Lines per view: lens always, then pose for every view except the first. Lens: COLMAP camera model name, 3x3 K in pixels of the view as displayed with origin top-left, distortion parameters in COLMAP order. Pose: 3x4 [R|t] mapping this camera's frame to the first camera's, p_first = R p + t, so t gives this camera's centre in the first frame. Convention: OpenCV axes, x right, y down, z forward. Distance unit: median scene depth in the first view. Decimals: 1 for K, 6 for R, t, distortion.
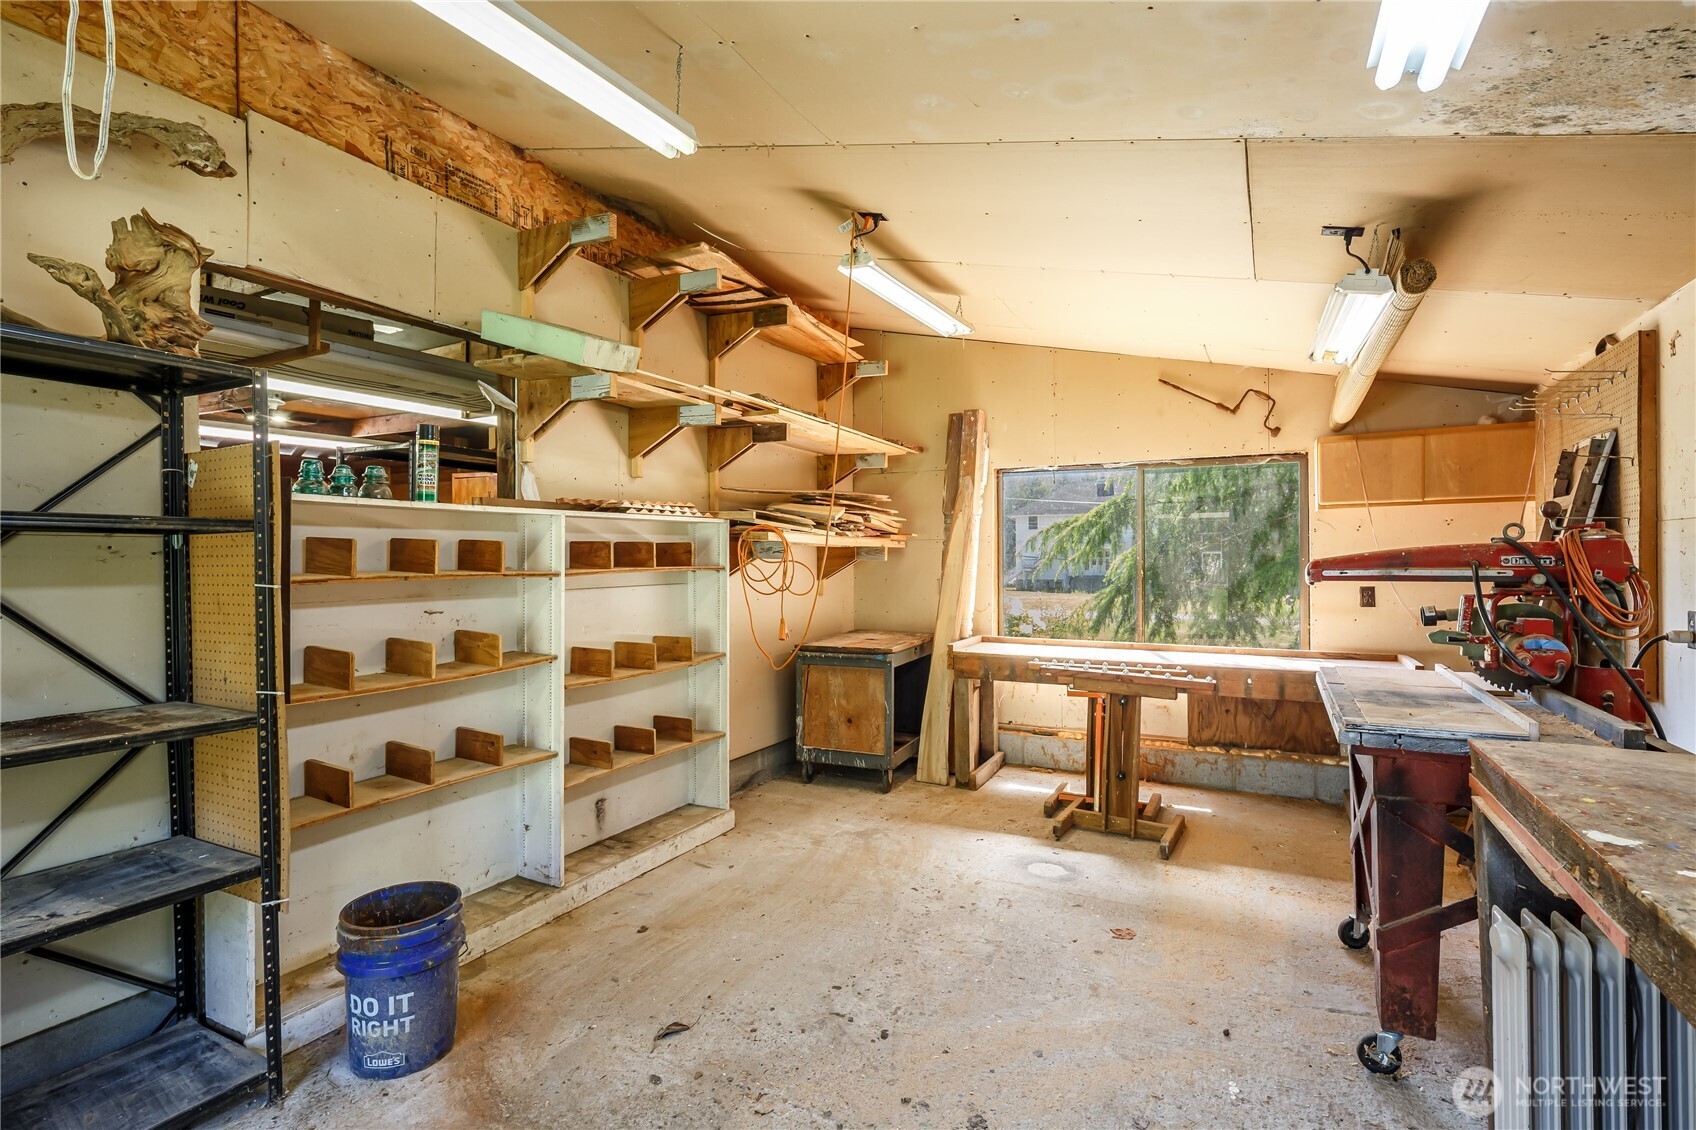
lens RADIAL K [[840.7, 0, 837.0], [0, 840.7, 560.2], [0, 0, 1]] dist [0.004437, -0.000586]
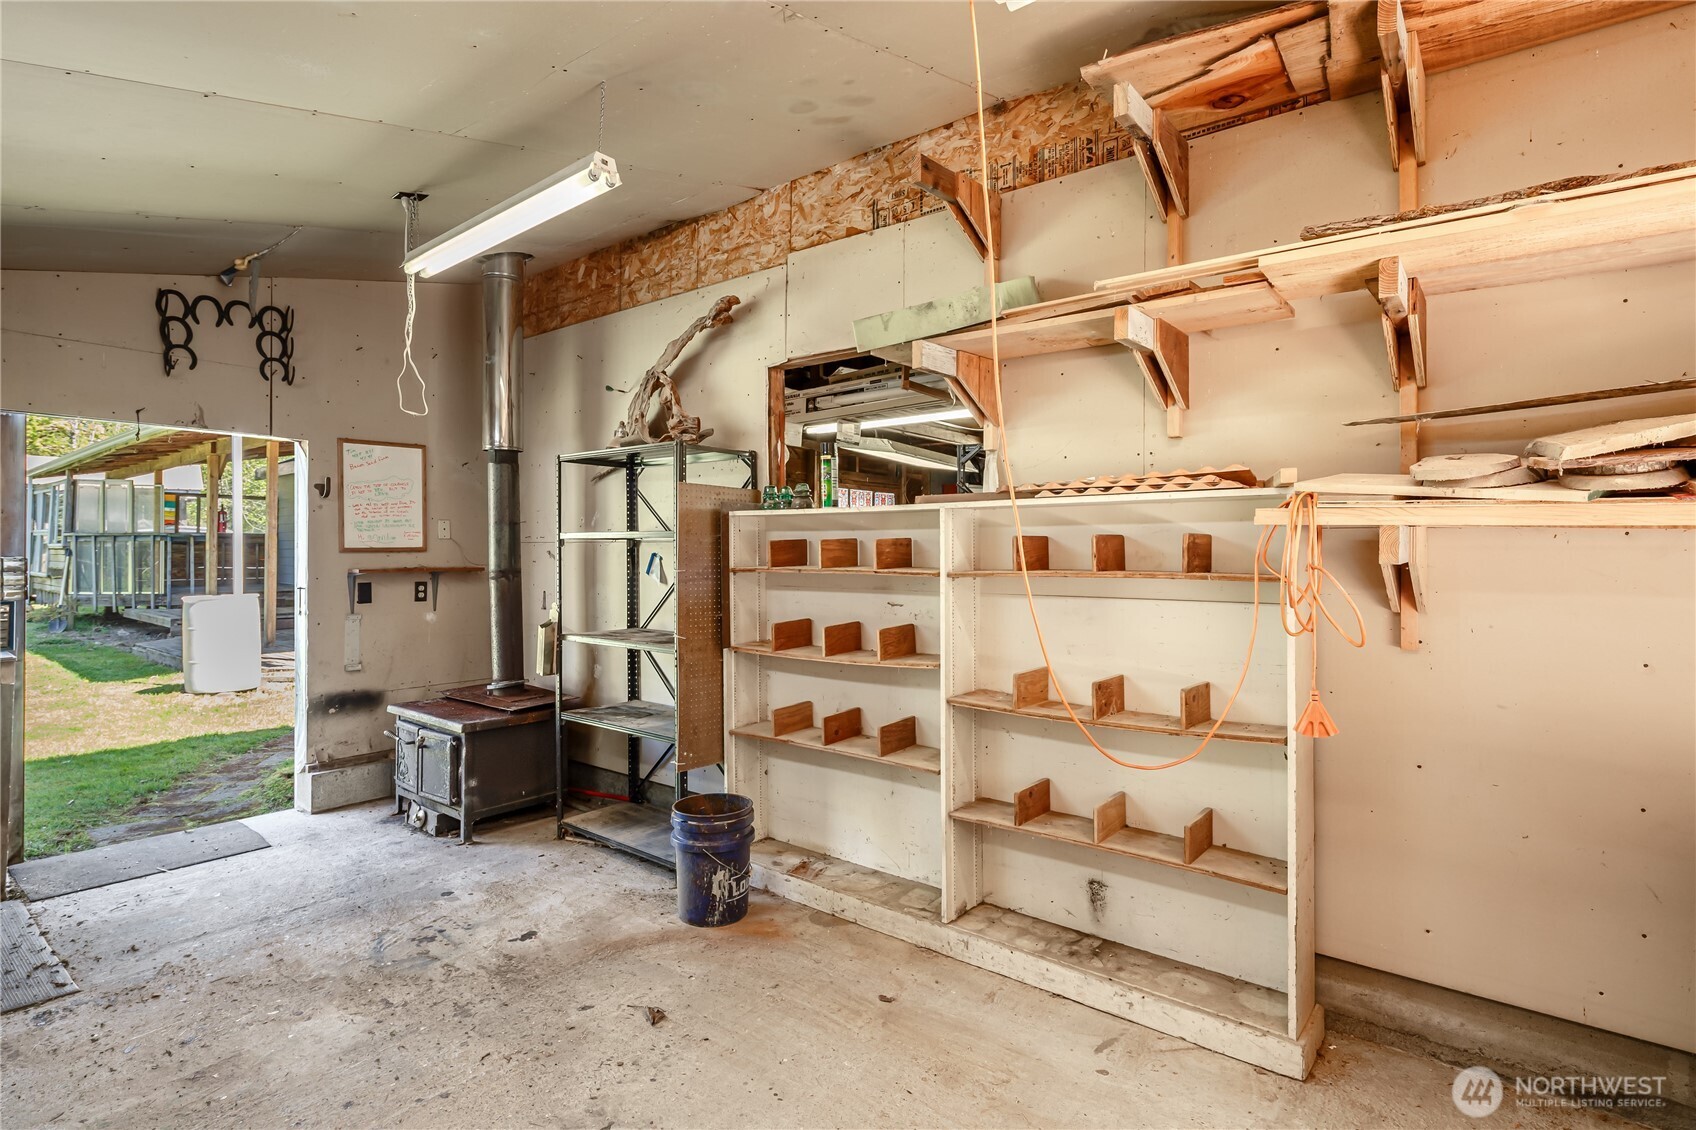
lens RADIAL K [[840.7, 0, 836.5], [0, 840.7, 553.5], [0, 0, 1]] dist [0.004437, -0.000586]
pose [[-0.200568, -0.000184, -0.979680, 0.601715], [-0.010367, 0.999944, 0.001935, -0.005711], [0.979625, 0.010545, -0.200558, 1.116761]]
